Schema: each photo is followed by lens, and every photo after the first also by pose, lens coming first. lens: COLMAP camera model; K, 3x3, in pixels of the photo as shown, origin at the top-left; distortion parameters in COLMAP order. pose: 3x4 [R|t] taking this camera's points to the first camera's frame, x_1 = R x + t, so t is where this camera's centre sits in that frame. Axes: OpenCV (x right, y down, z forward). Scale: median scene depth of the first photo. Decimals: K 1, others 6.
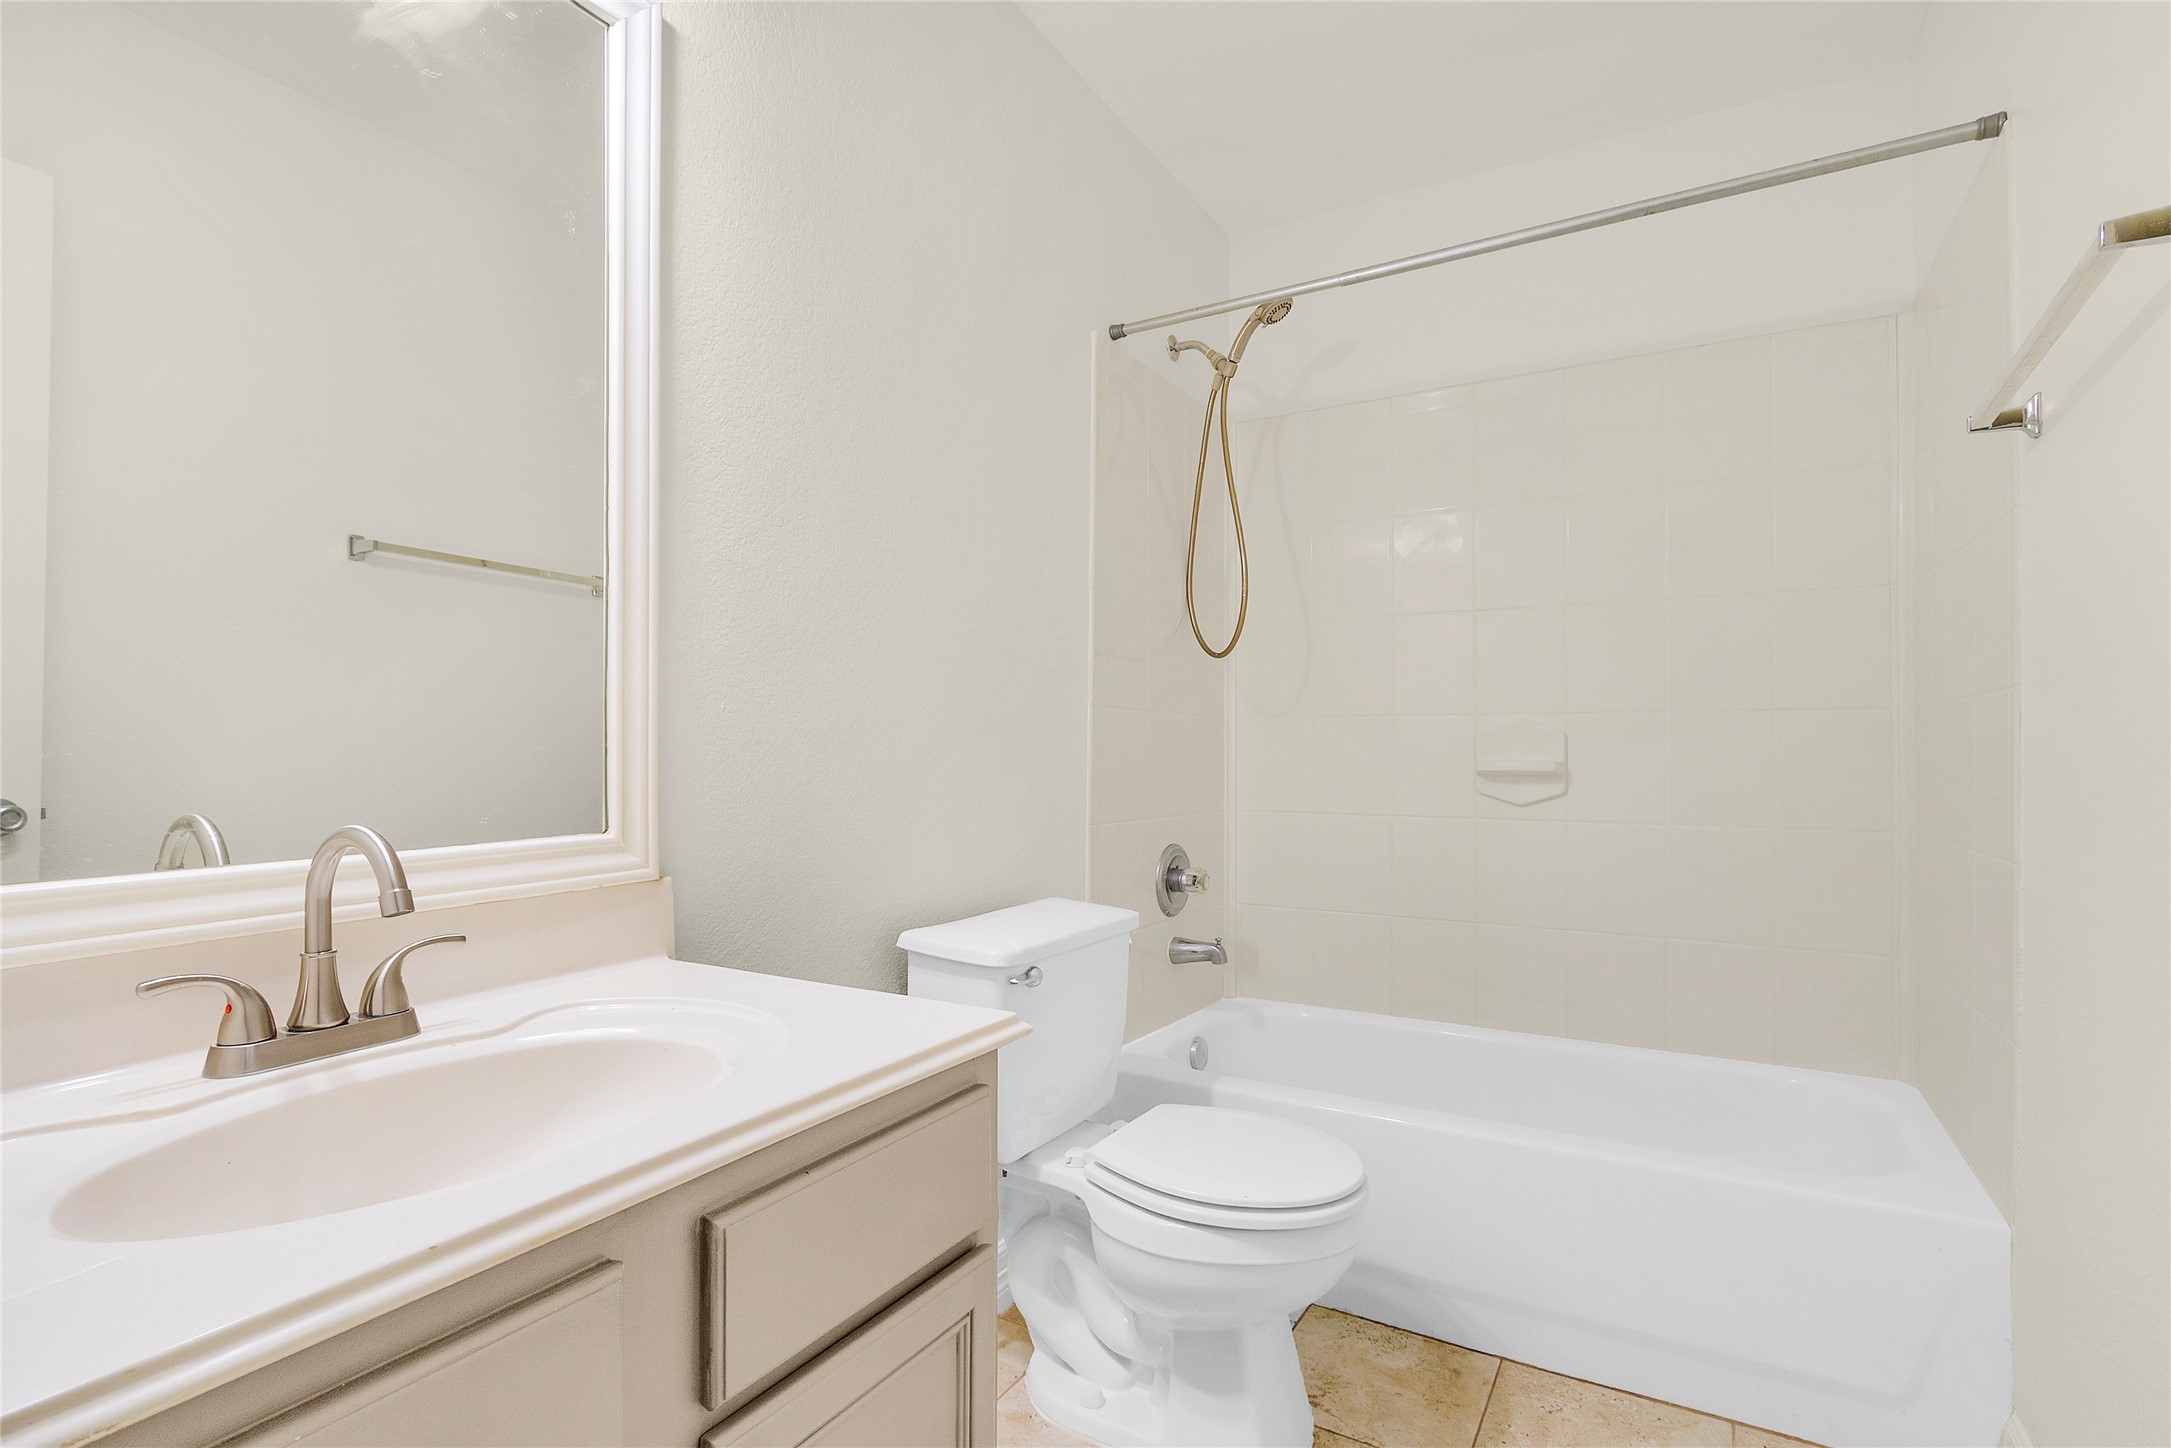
lens RADIAL K [[1008.6, 0, 1085.3], [0, 1008.6, 733.7], [0, 0, 1]] dist [0.000635, 0.000490]
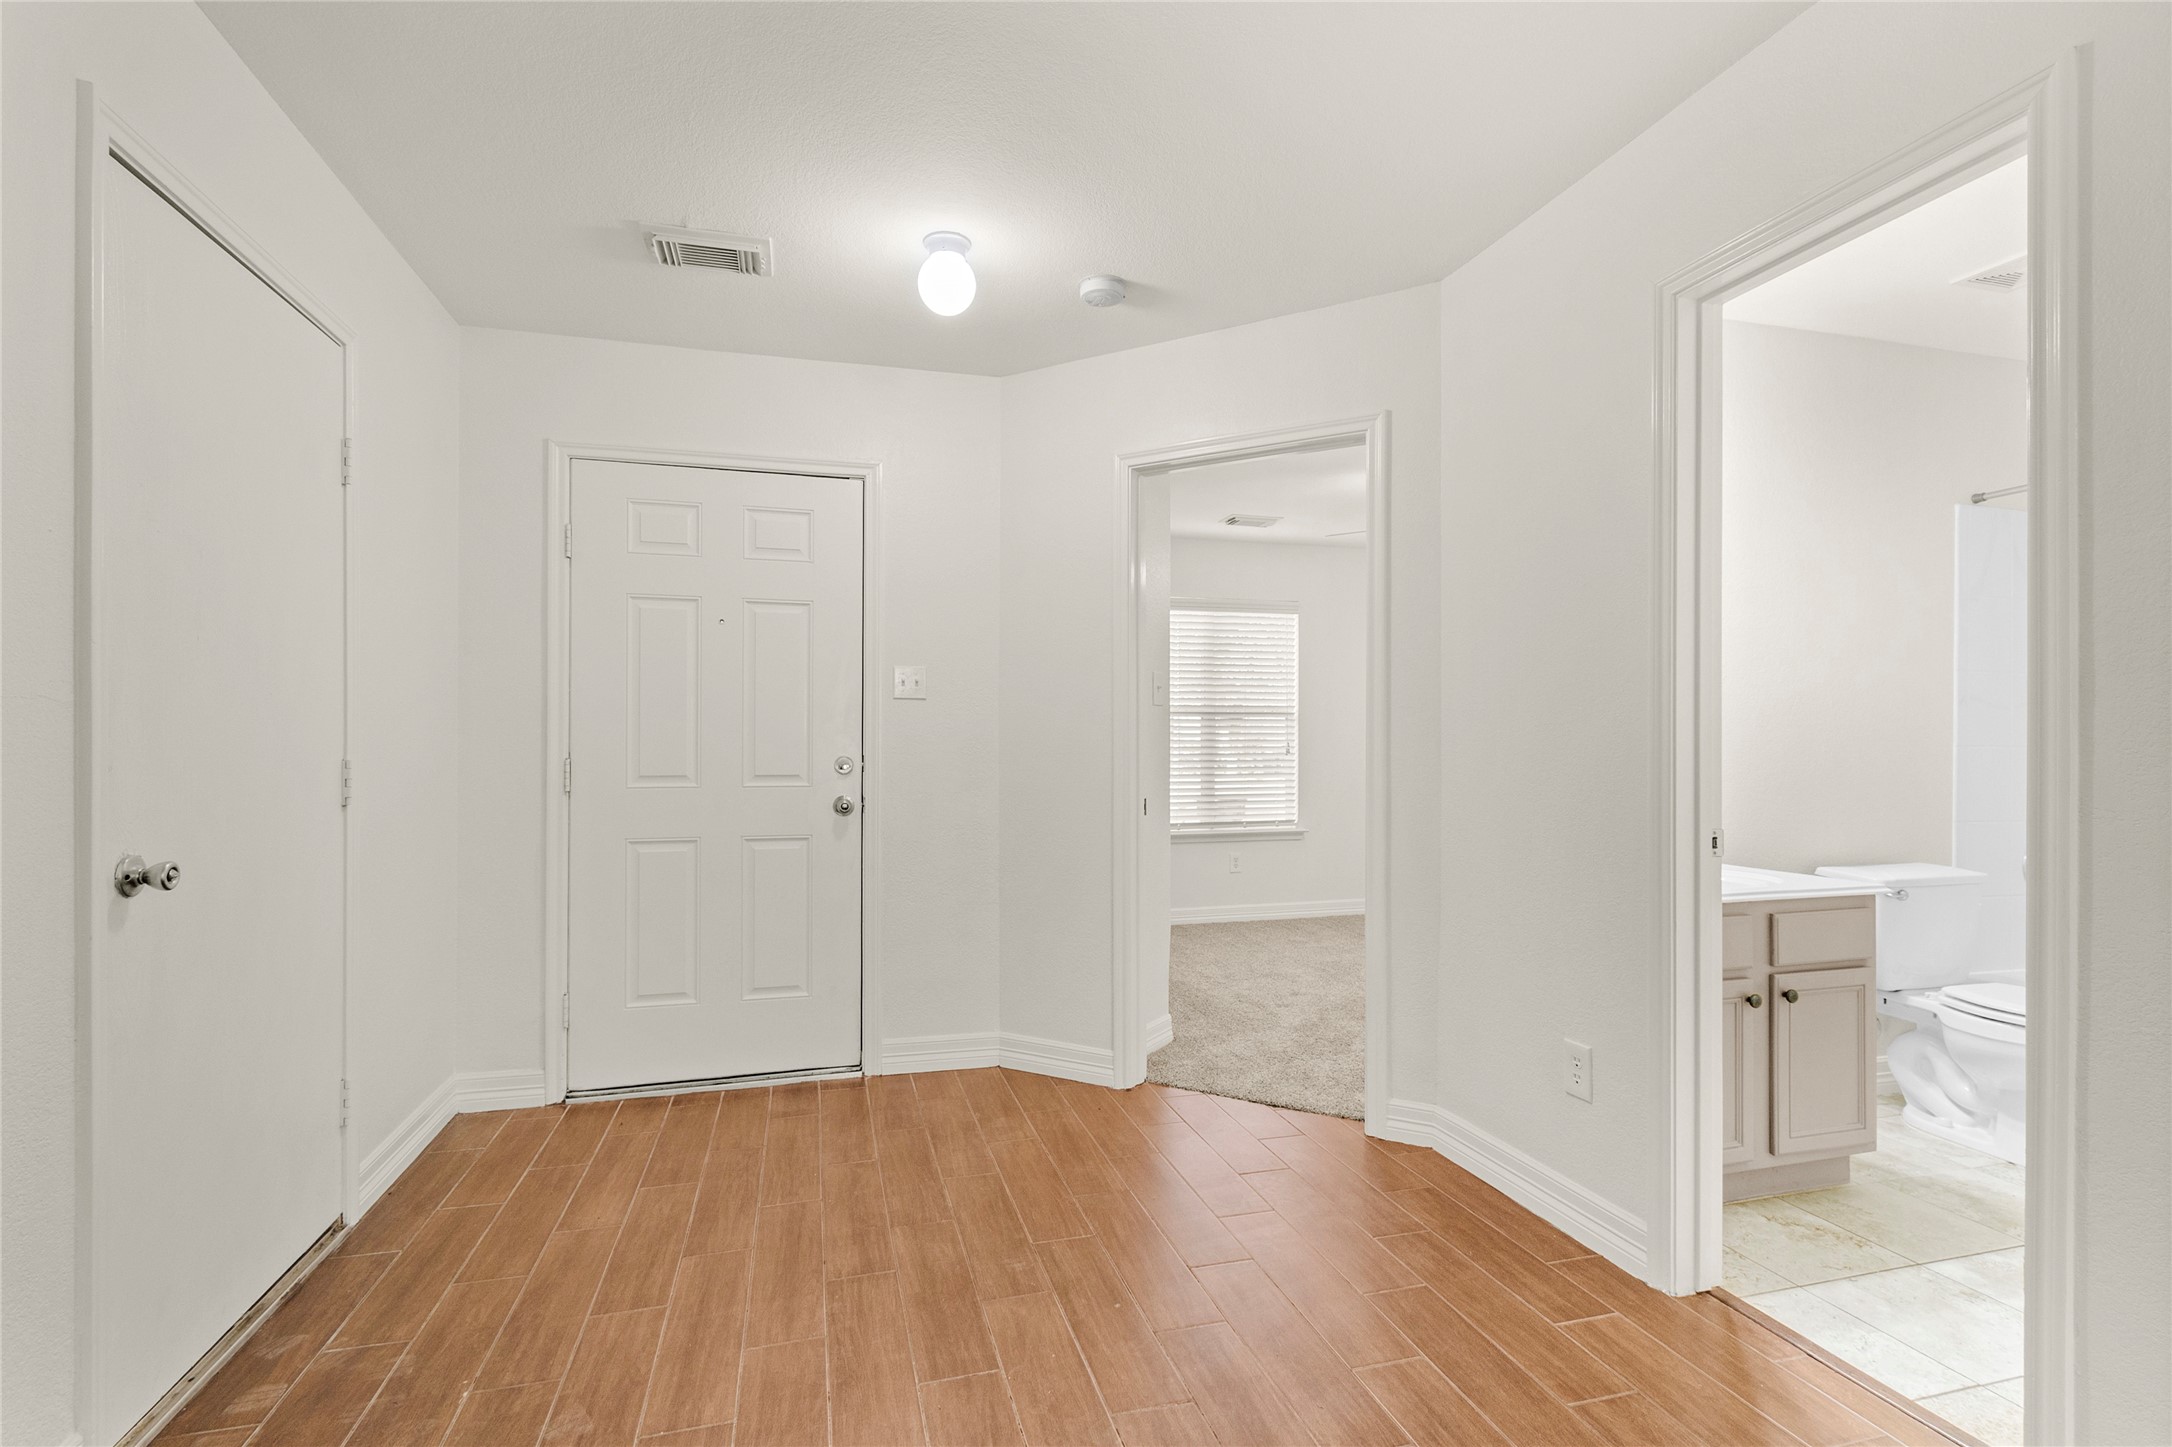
lens RADIAL K [[1009.1, 0, 1085.8], [0, 1009.1, 733.2], [0, 0, 1]] dist [0.000635, 0.000490]
pose [[0.724736, -0.005875, -0.689002, 0.144041], [0.005894, 0.999980, -0.002326, -0.069696], [0.689002, -0.002375, 0.724756, -1.427917]]
